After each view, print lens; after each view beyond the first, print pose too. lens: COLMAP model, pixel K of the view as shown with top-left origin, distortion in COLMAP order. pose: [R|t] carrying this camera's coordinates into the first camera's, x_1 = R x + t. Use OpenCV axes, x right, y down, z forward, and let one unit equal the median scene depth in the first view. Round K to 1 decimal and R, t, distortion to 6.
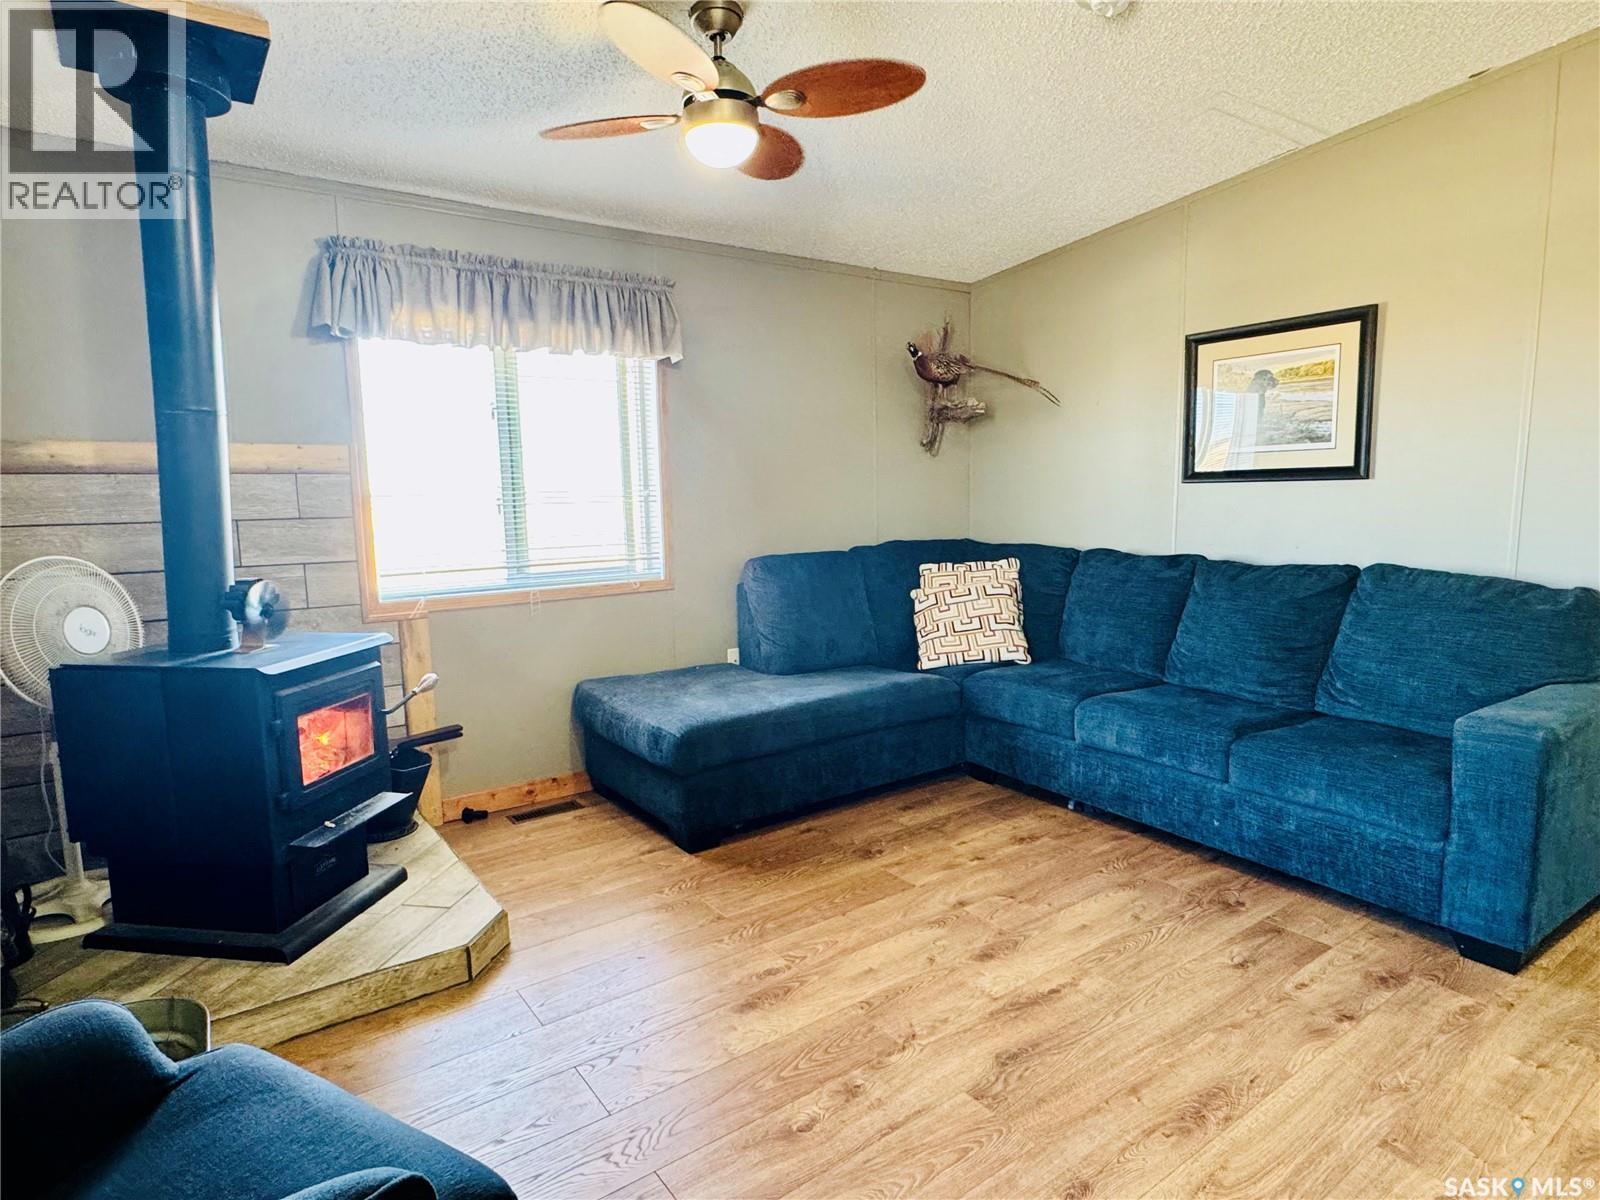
lens RADIAL K [[892.3, 0, 801.7], [0, 892.3, 600.1], [0, 0, 1]] dist [0.004565, -0.002034]
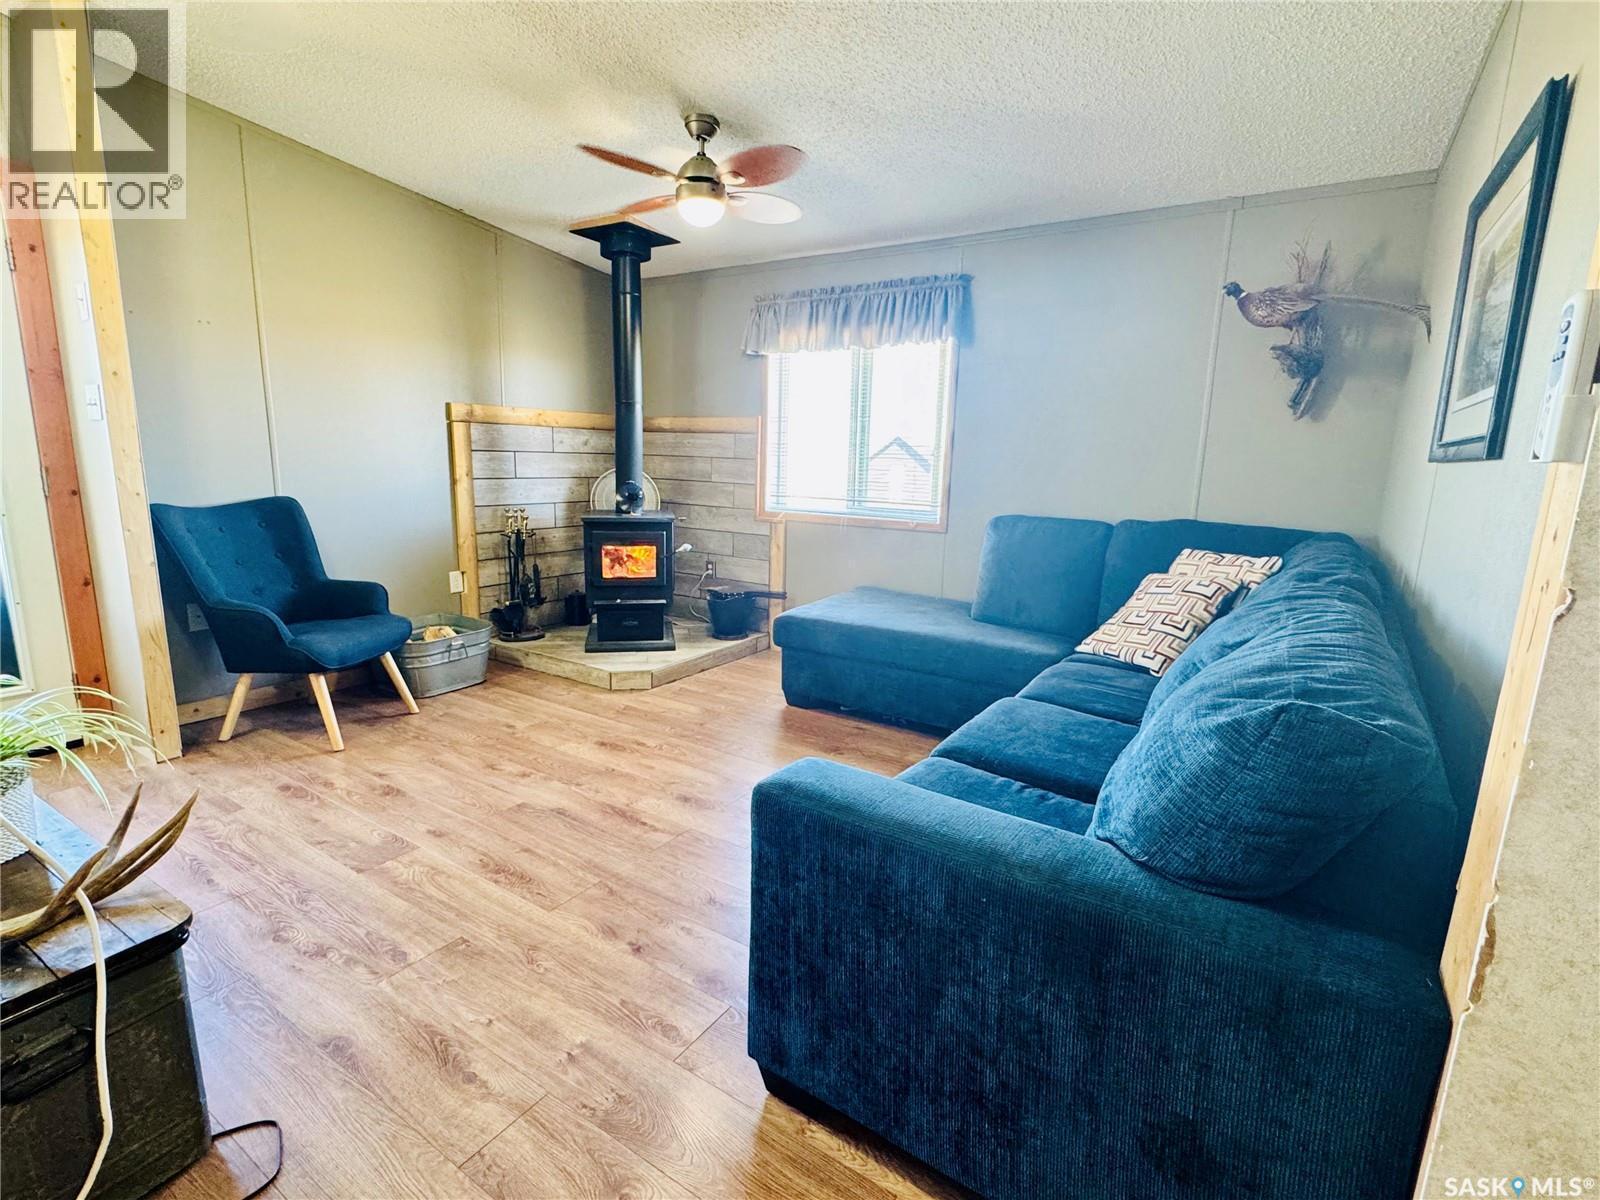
lens RADIAL K [[769.3, 0, 800.4], [0, 769.3, 597.2], [0, 0, 1]] dist [0.002059, 0.000234]
pose [[0.358587, 0.198582, -0.912130, 1.127337], [-0.148170, 0.976832, 0.154418, -0.087934], [0.921662, 0.079777, 0.379703, 0.627690]]
